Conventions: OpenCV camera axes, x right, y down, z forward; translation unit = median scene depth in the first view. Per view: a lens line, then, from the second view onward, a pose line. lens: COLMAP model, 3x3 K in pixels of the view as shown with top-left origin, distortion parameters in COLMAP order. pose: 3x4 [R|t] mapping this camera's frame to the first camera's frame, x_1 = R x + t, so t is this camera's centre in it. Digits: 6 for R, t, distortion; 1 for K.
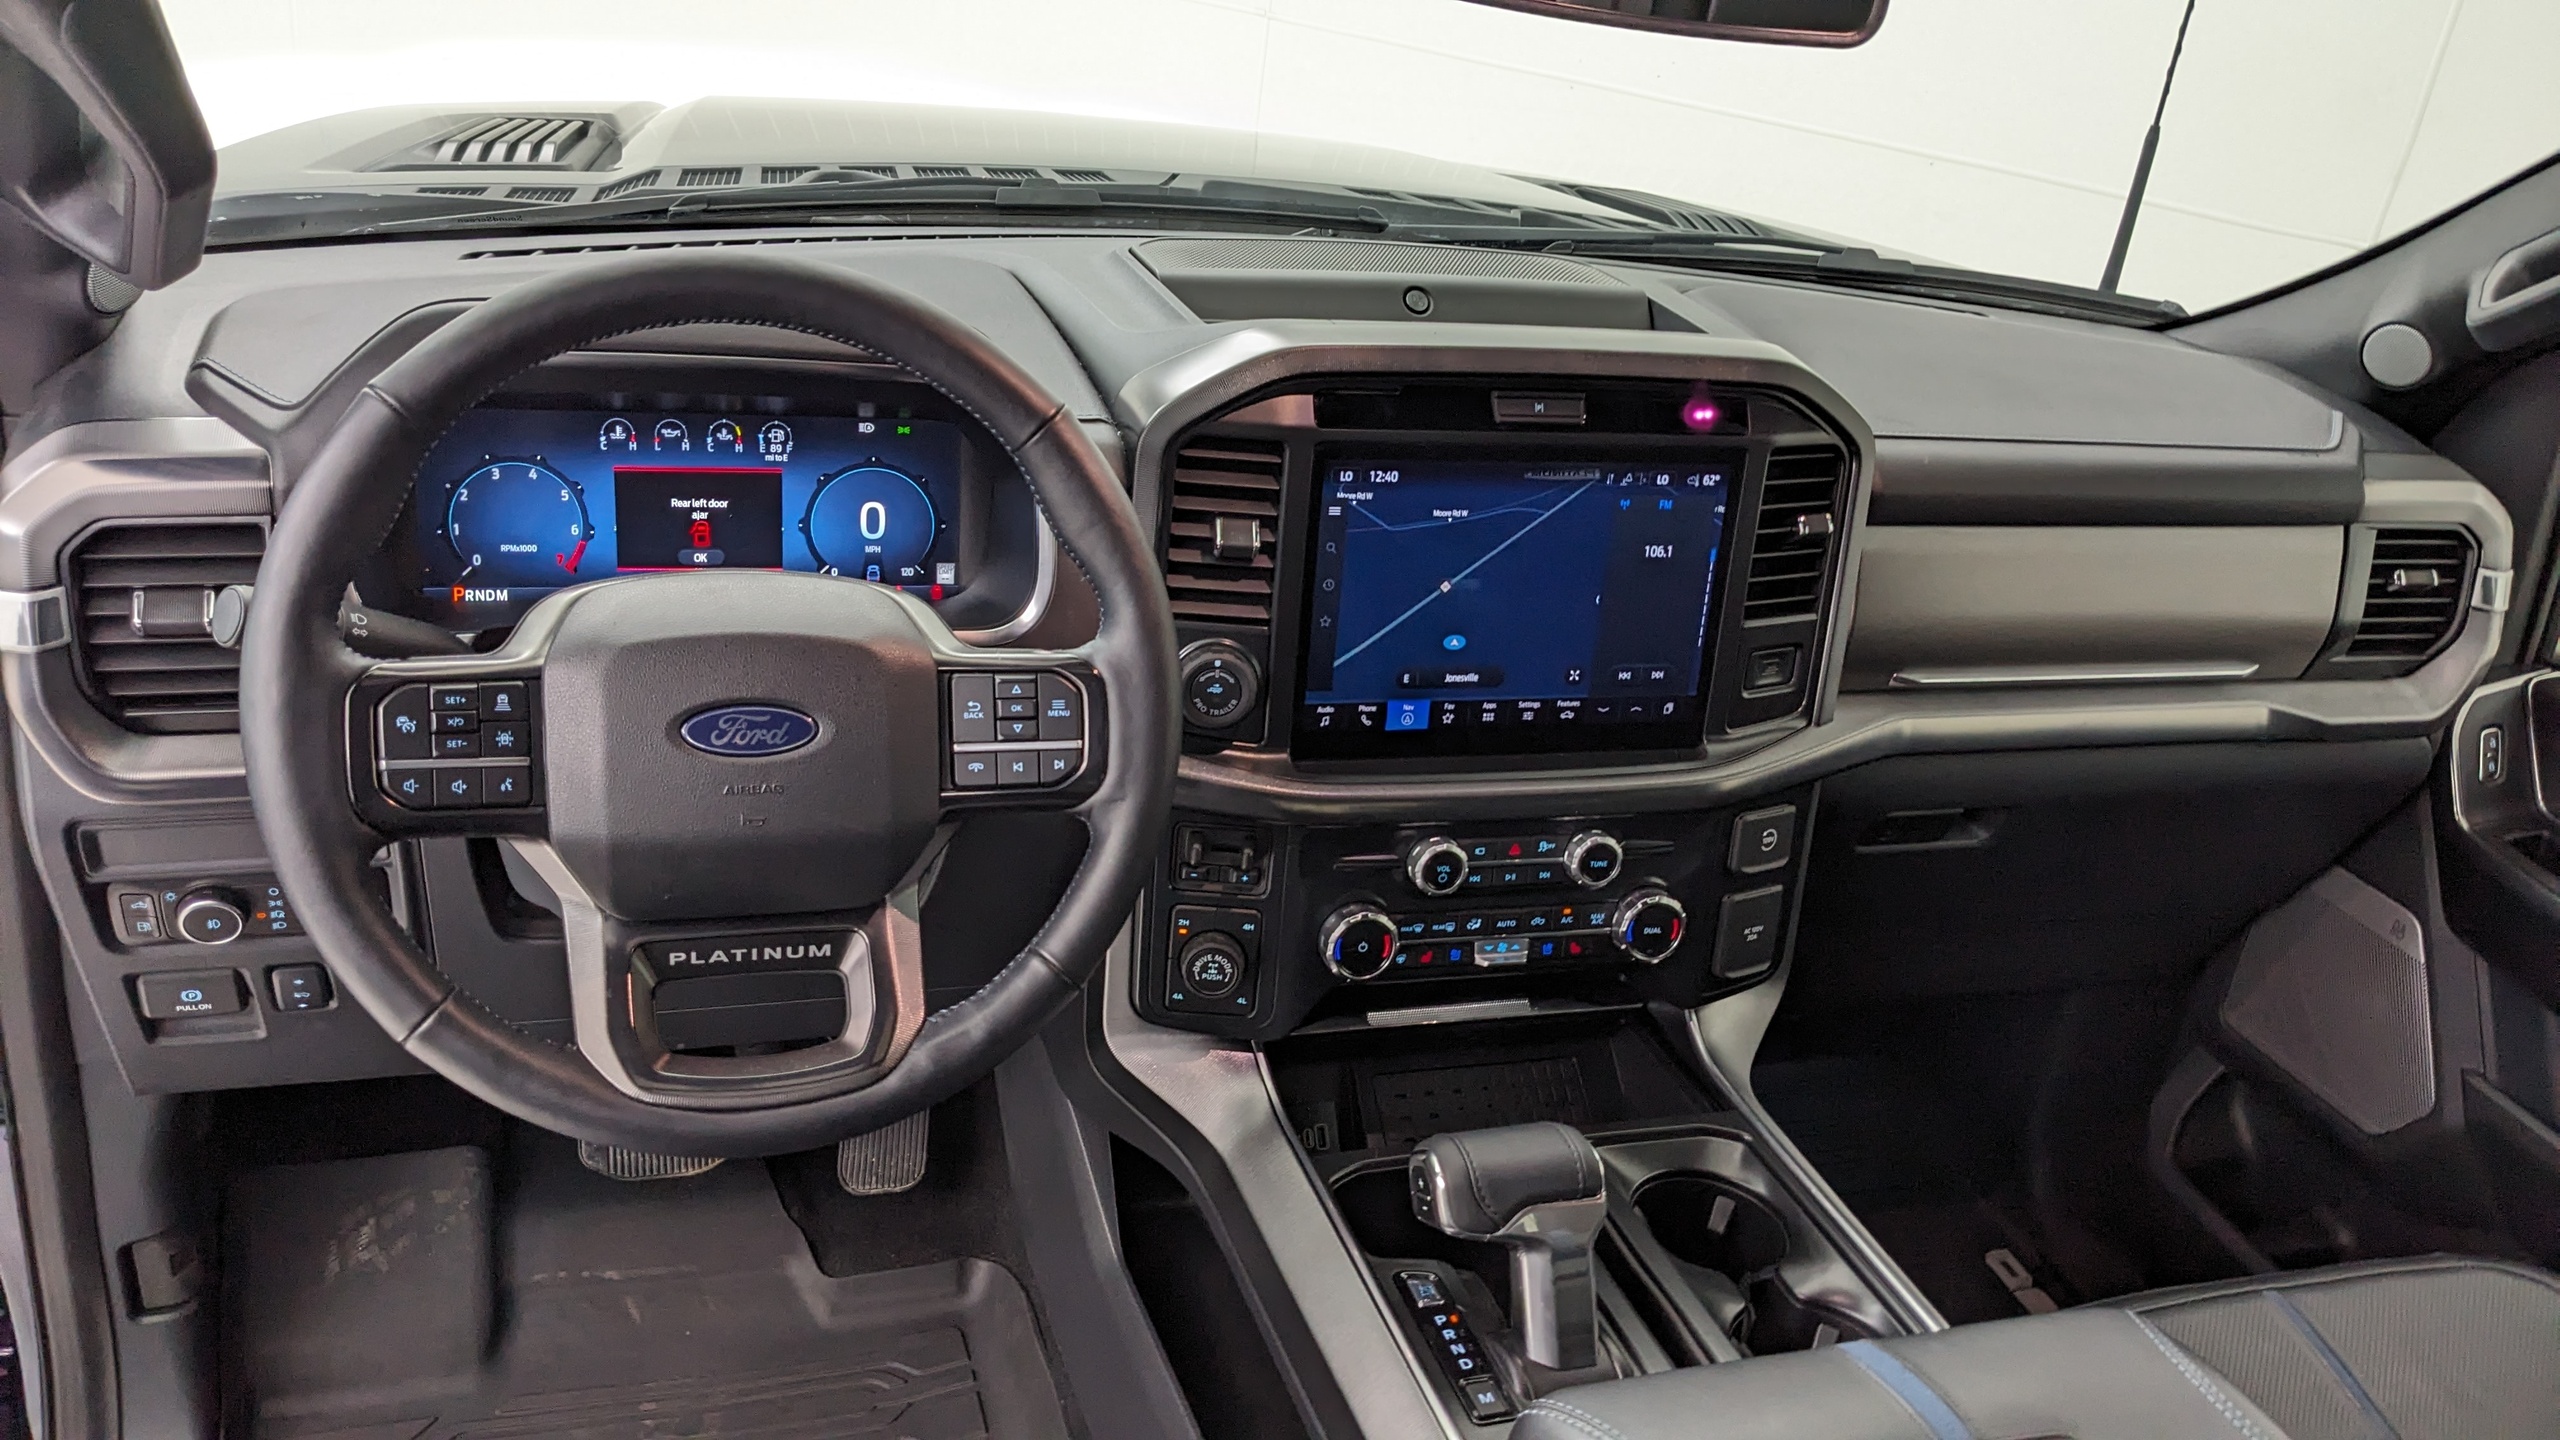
lens RADIAL K [[1961.7, 0, 1280.0], [0, 1961.7, 720.0], [0, 0, 1]] dist [0.000909, -0.012121]
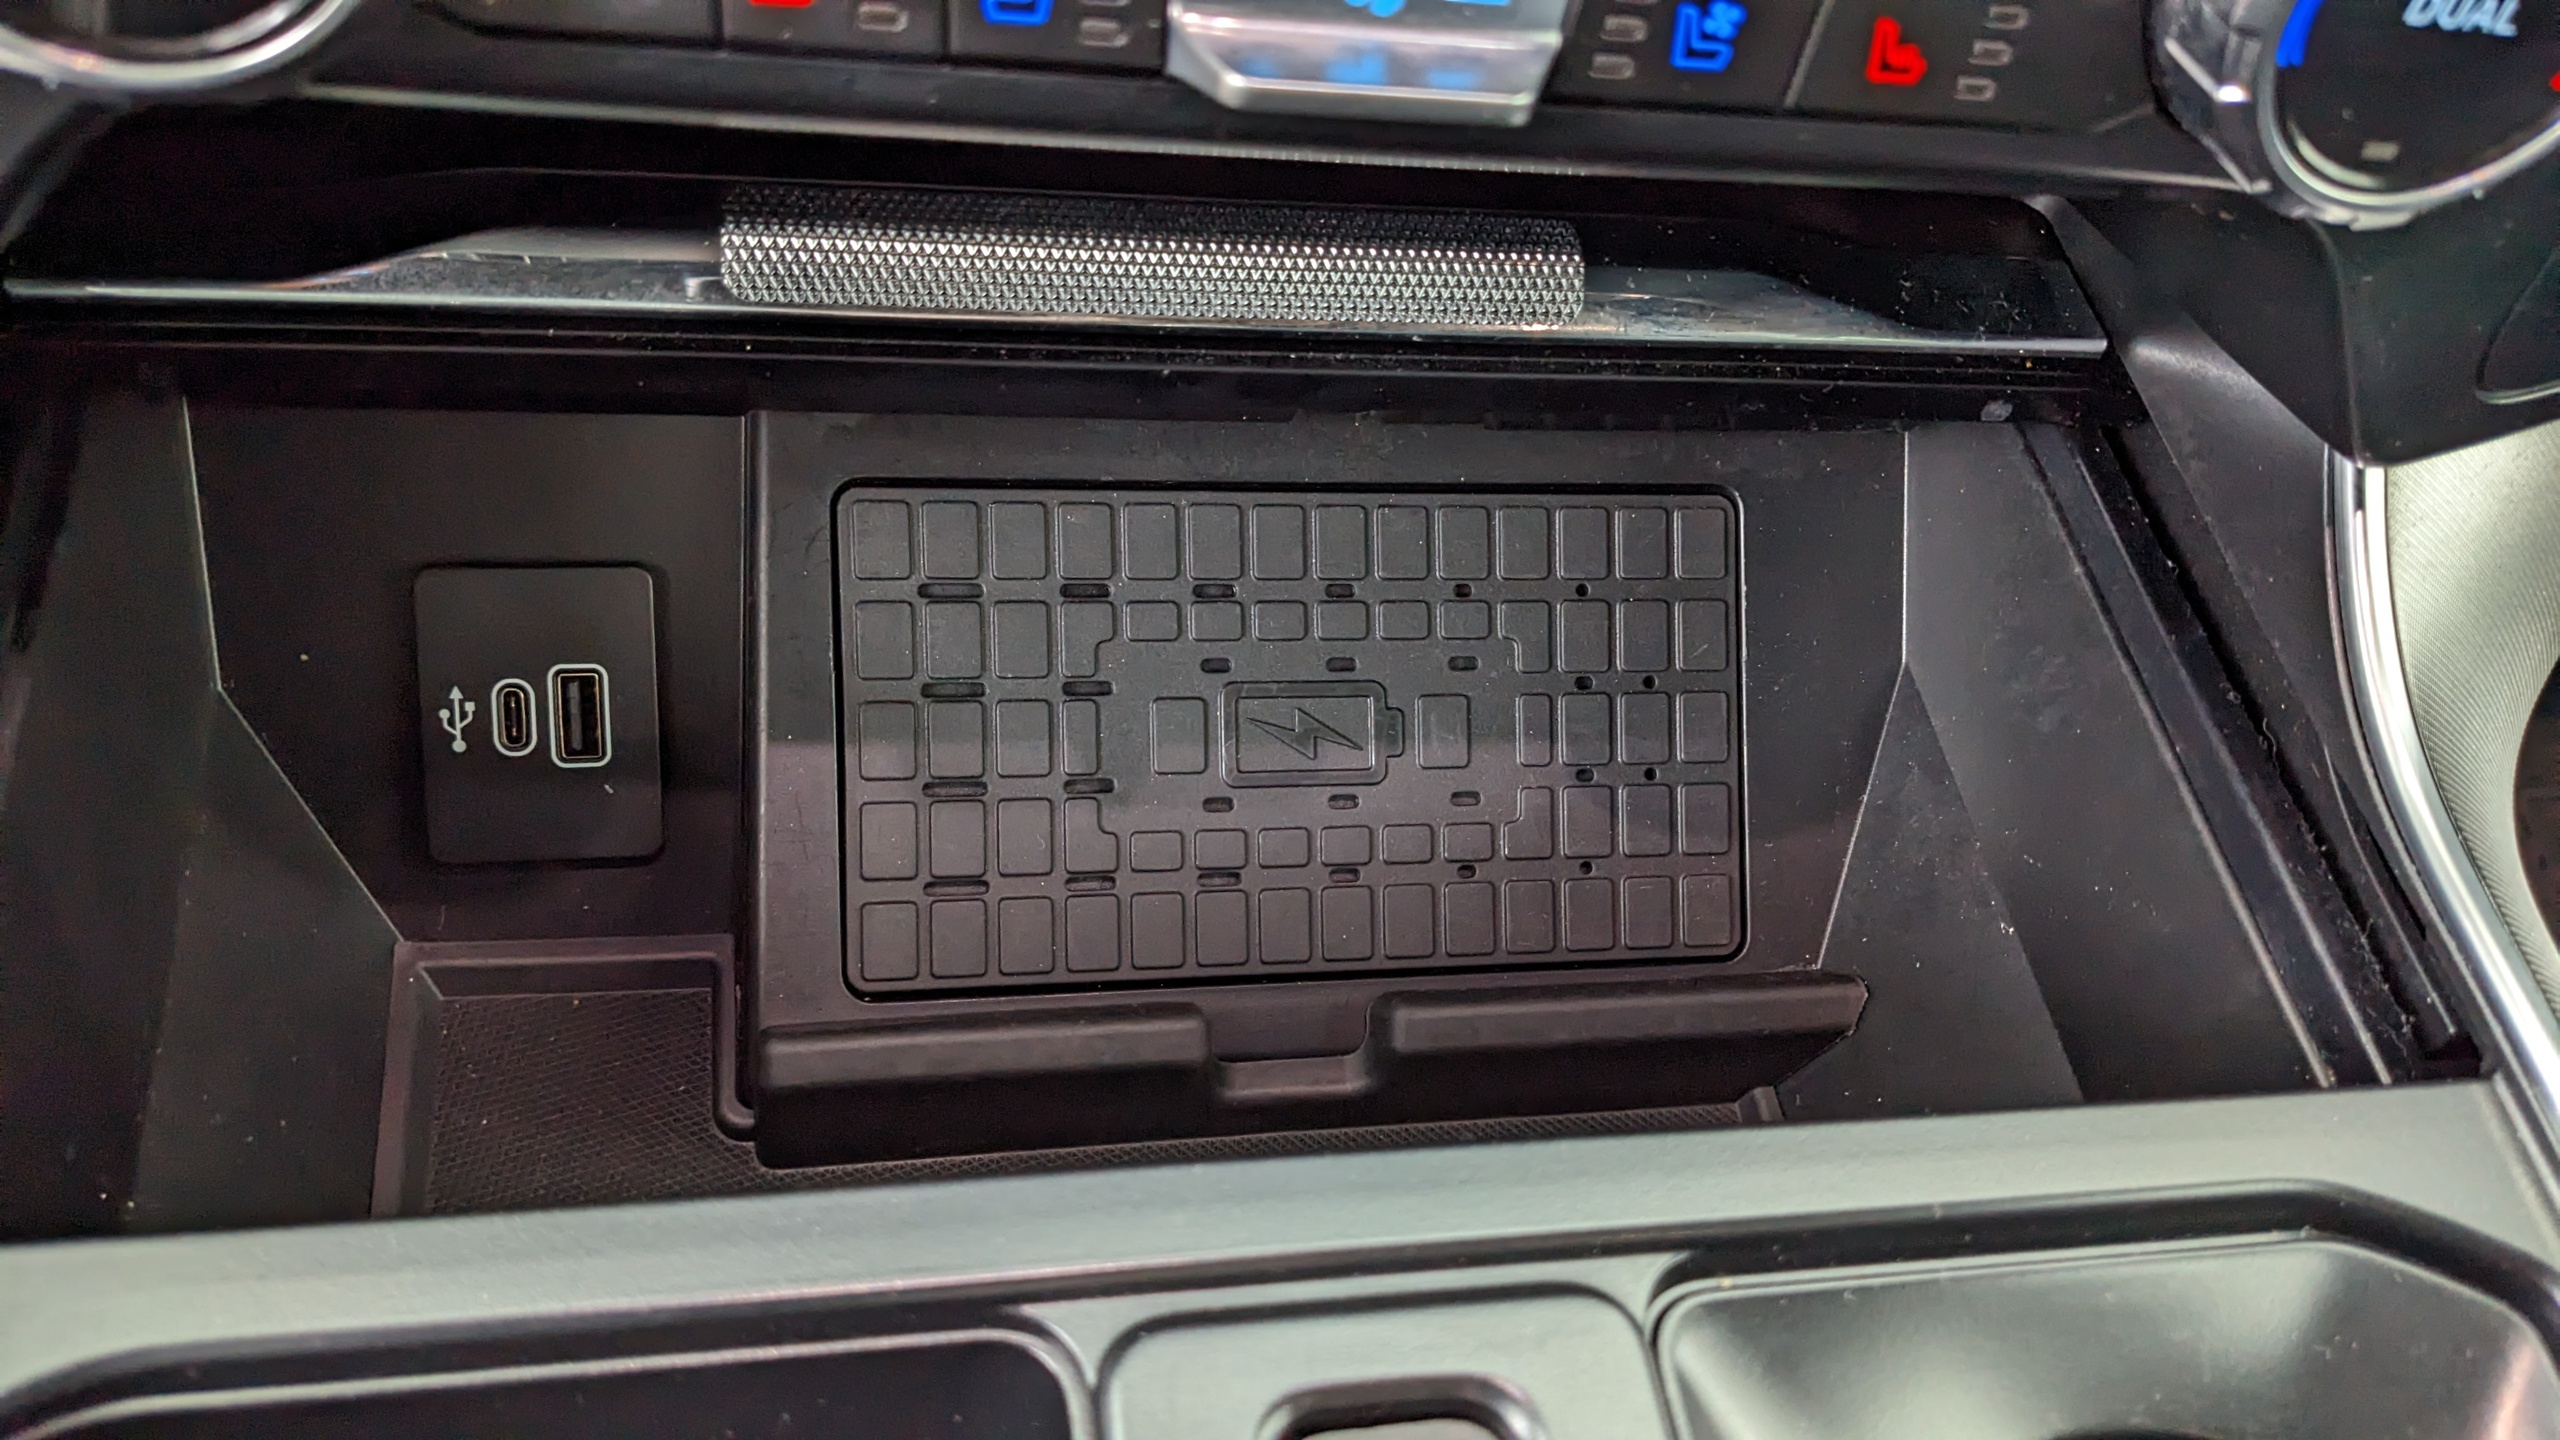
lens RADIAL K [[1961.7, 0, 1280.0], [0, 1961.7, 720.0], [0, 0, 1]] dist [0.000909, -0.012121]
pose [[0.984563, 0.169043, -0.045383, 0.124272], [-0.127028, 0.868494, 0.479147, 0.097906], [0.120411, -0.465986, 0.876561, 0.872140]]
